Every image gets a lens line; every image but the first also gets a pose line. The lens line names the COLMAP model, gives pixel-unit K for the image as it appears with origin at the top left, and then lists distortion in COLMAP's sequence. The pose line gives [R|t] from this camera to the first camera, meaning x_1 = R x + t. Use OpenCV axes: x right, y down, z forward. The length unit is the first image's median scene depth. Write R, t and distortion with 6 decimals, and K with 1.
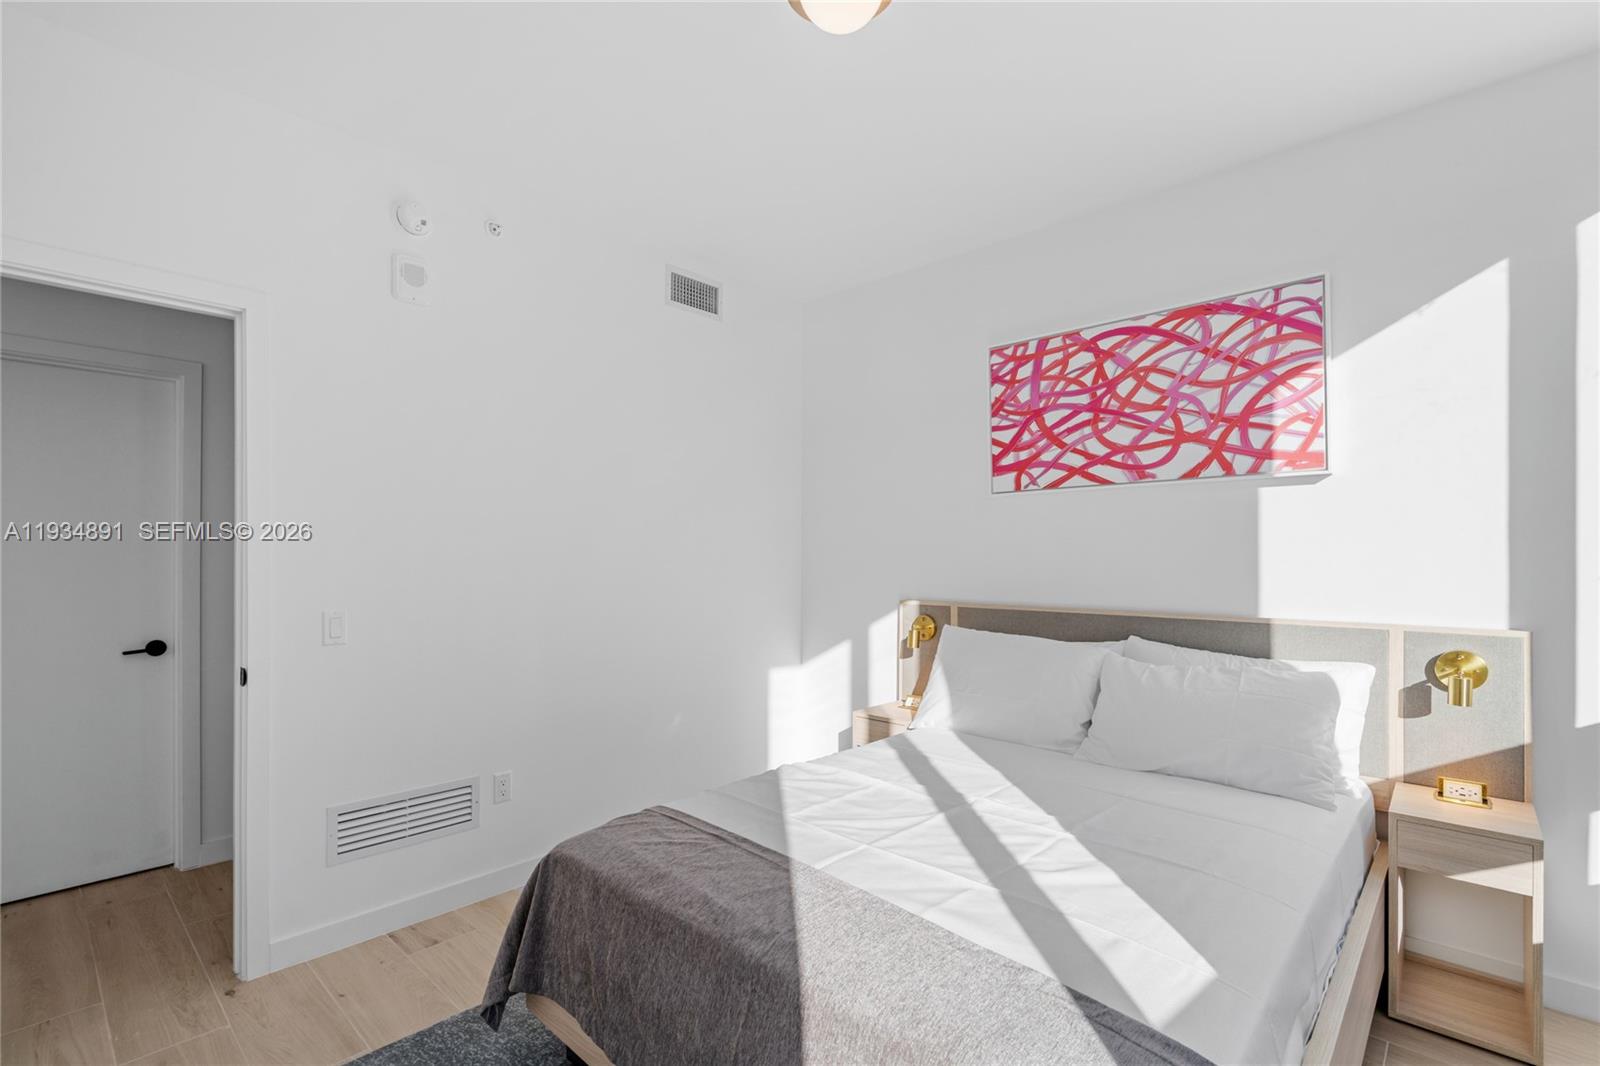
lens RADIAL K [[724.0, 0, 804.4], [0, 724.0, 542.5], [0, 0, 1]] dist [-0.000488, -0.000087]
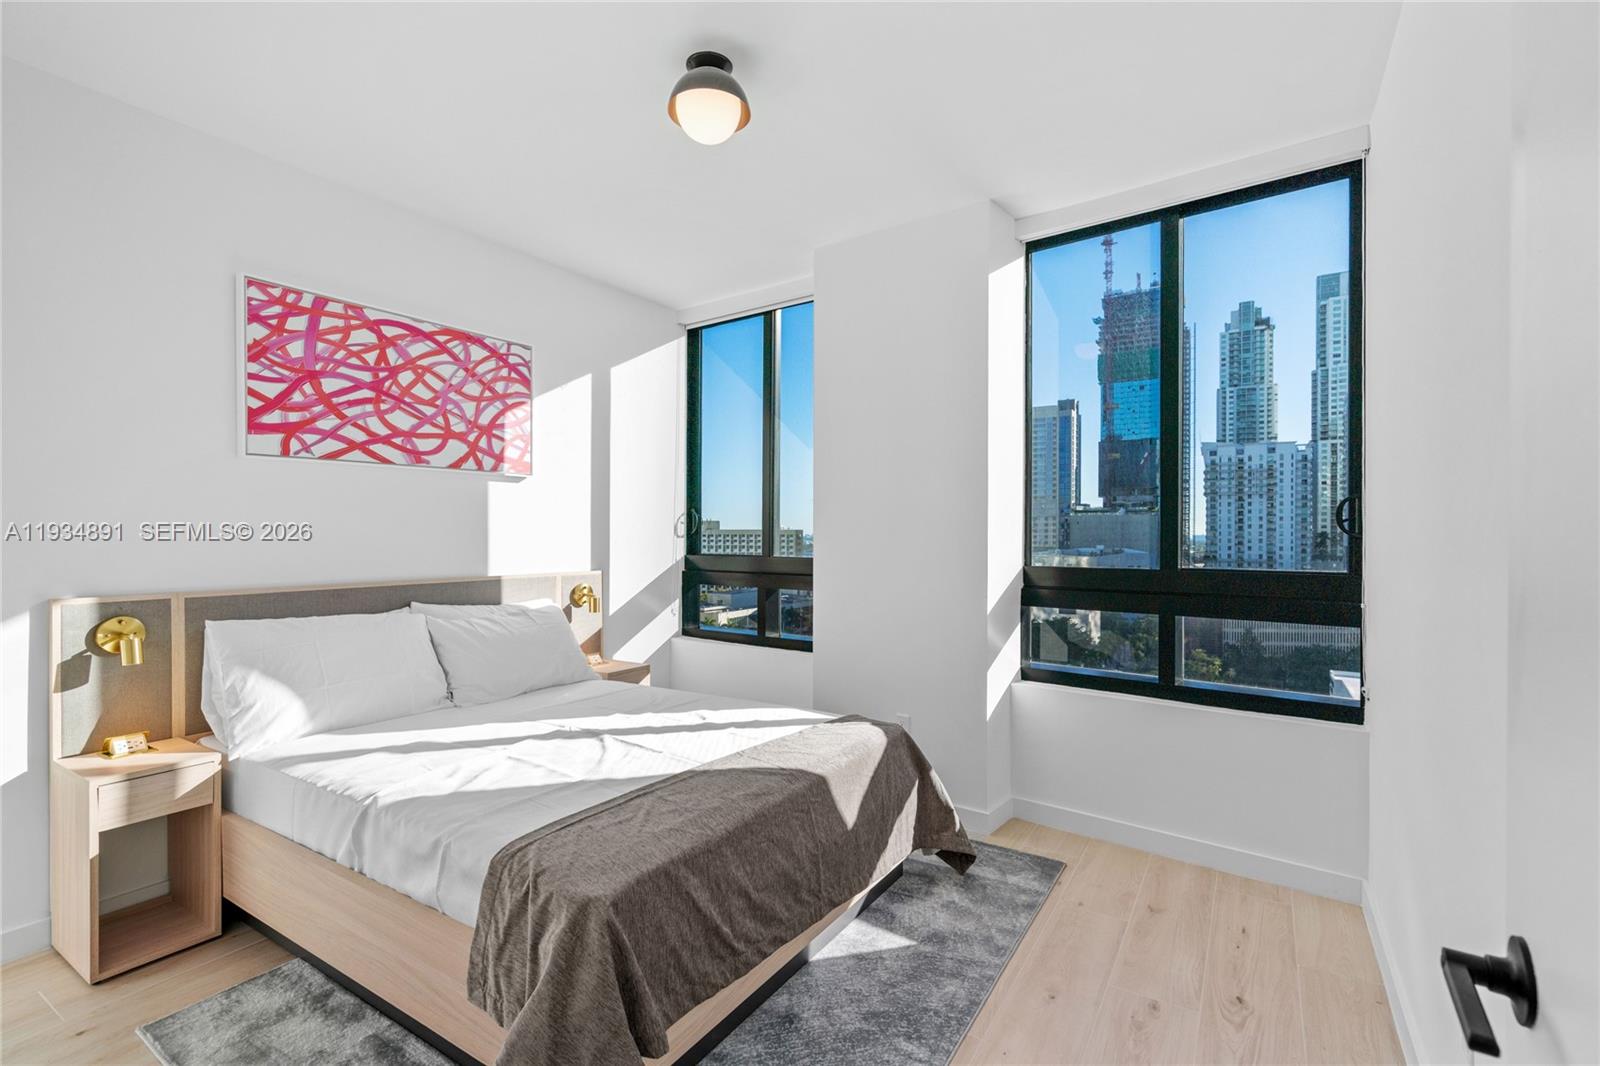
lens RADIAL K [[729.8, 0, 800.0], [0, 729.8, 533.0], [0, 0, 1]] dist [-0.008219, 0.000011]
pose [[-0.175677, -0.006728, 0.984425, -0.745314], [-0.027453, 0.999621, 0.001933, 0.003618], [-0.984065, -0.026686, -0.175795, 0.585591]]
